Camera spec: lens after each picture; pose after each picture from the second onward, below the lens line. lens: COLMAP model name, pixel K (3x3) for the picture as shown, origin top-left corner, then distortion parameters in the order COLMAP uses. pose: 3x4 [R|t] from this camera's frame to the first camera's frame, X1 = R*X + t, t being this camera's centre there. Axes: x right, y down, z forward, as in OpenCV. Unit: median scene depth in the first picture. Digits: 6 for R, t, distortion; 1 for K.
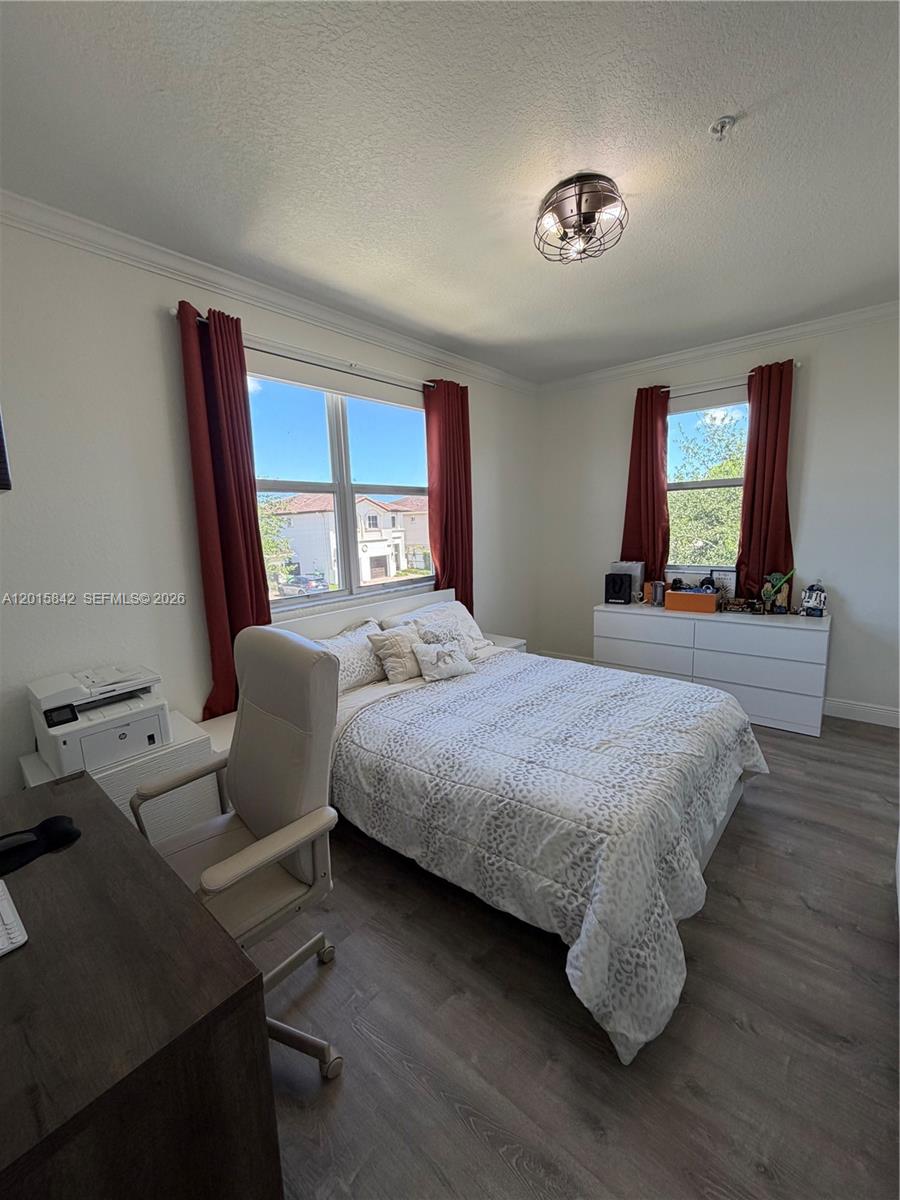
lens RADIAL K [[478.9, 0, 447.1], [0, 478.9, 596.3], [0, 0, 1]] dist [-0.002327, 0.000655]
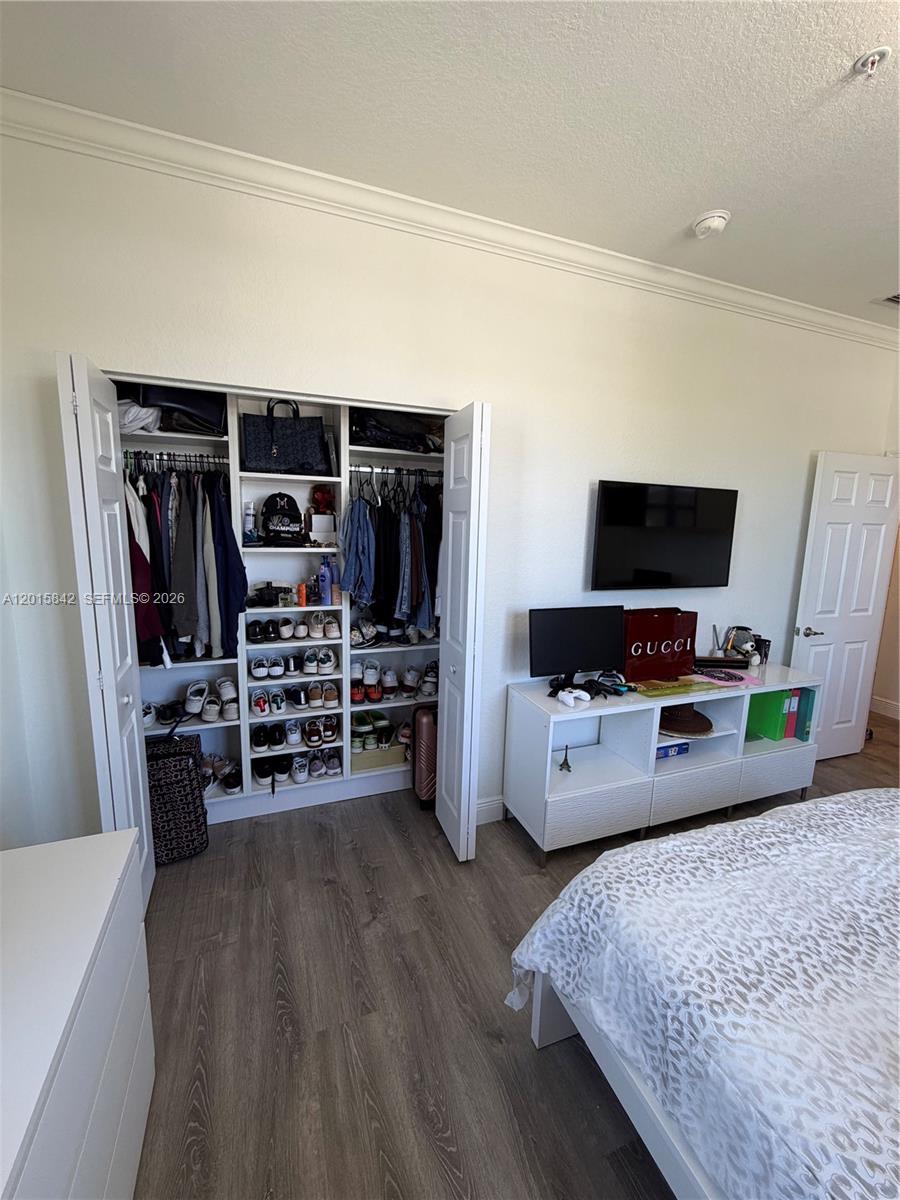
lens RADIAL K [[478.9, 0, 444.4], [0, 478.9, 593.0], [0, 0, 1]] dist [-0.002327, 0.000655]
pose [[-0.878526, -0.053952, 0.474638, 0.597714], [0.083290, 0.961081, 0.263411, -0.309846], [-0.470378, 0.270946, -0.839841, 1.748587]]
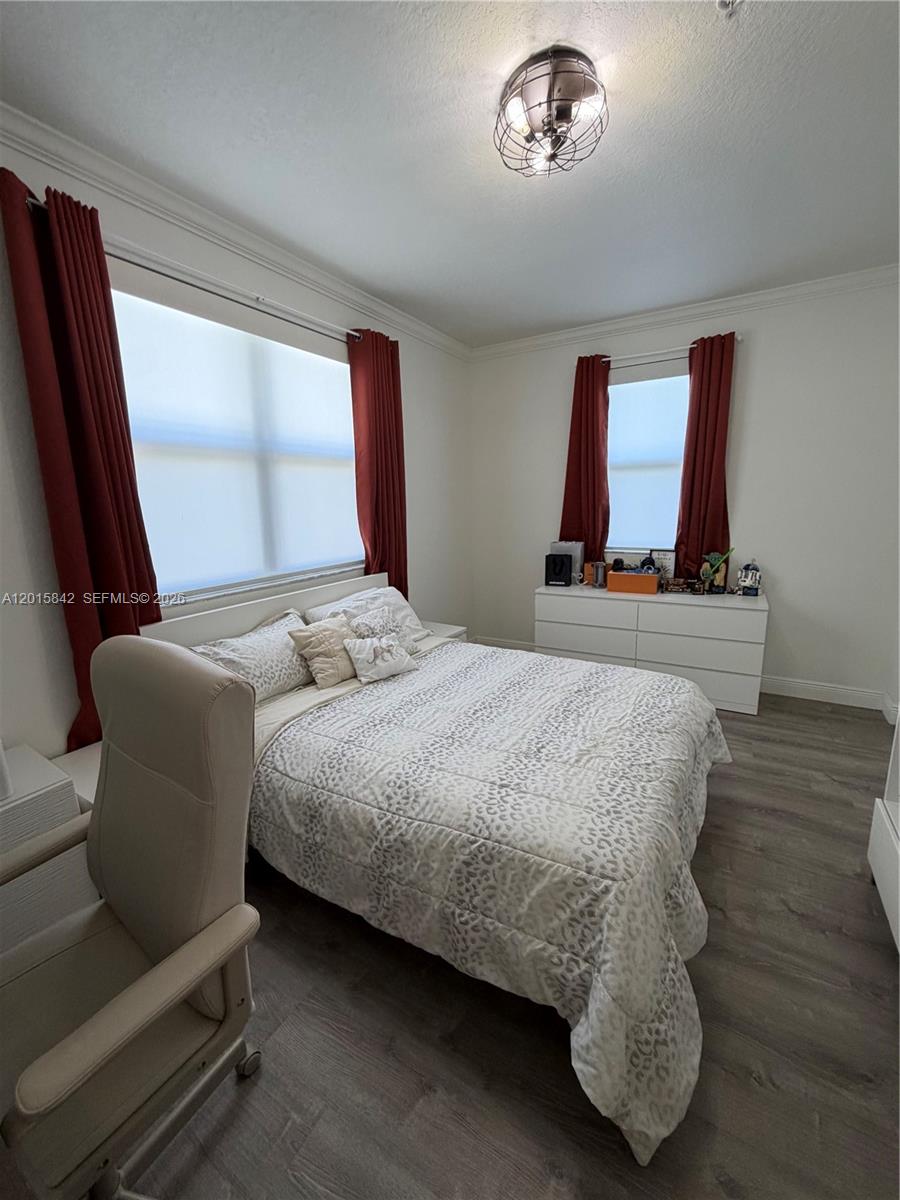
lens RADIAL K [[478.9, 0, 447.4], [0, 478.9, 596.2], [0, 0, 1]] dist [-0.002327, 0.000655]
pose [[0.985847, -0.022092, 0.166188, -0.043699], [0.015668, 0.999082, 0.039867, -0.010954], [-0.166916, -0.036699, 0.985288, 0.192875]]
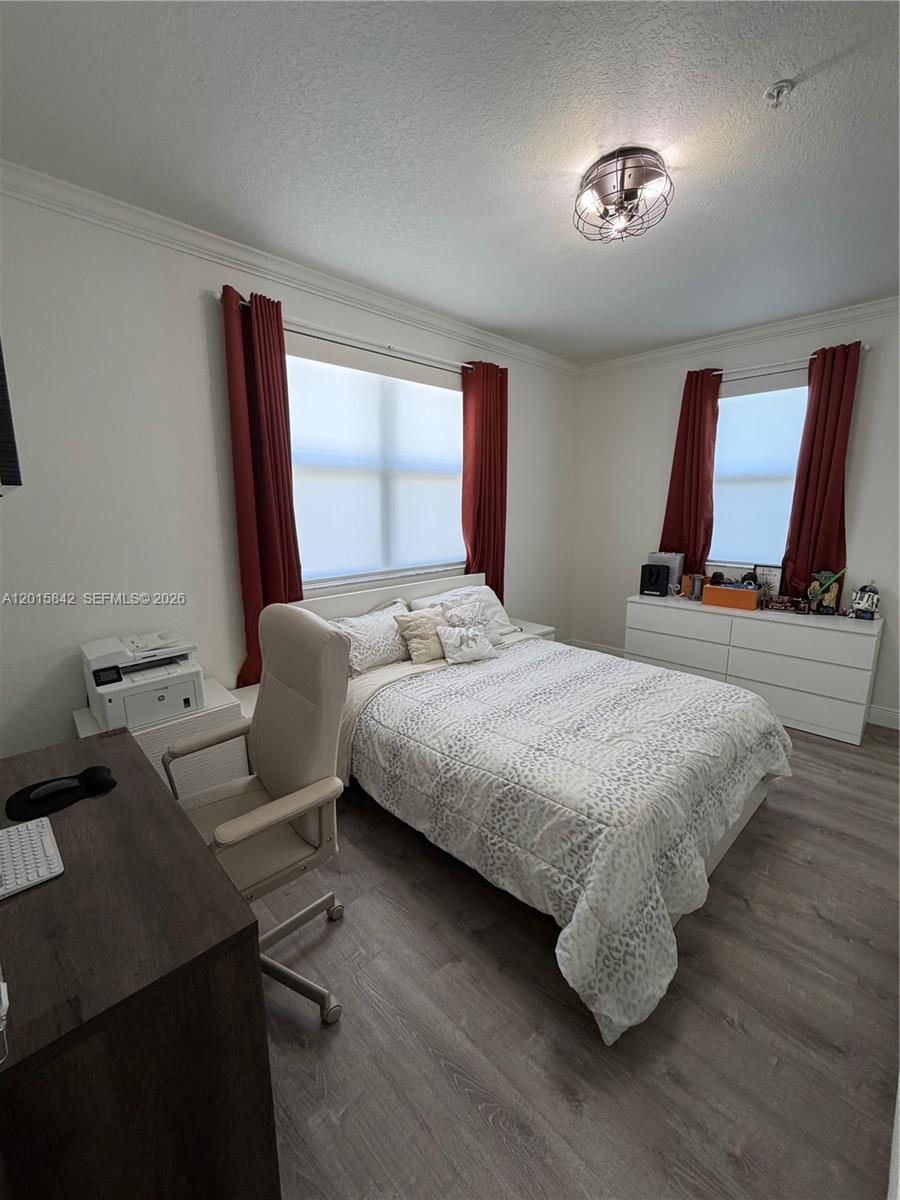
lens RADIAL K [[478.9, 0, 447.0], [0, 478.9, 596.2], [0, 0, 1]] dist [-0.002327, 0.000655]
pose [[0.995270, 0.046577, -0.085259, 0.044565], [-0.043216, 0.998230, 0.040848, -0.009736], [0.087011, -0.036971, 0.995521, -0.014267]]
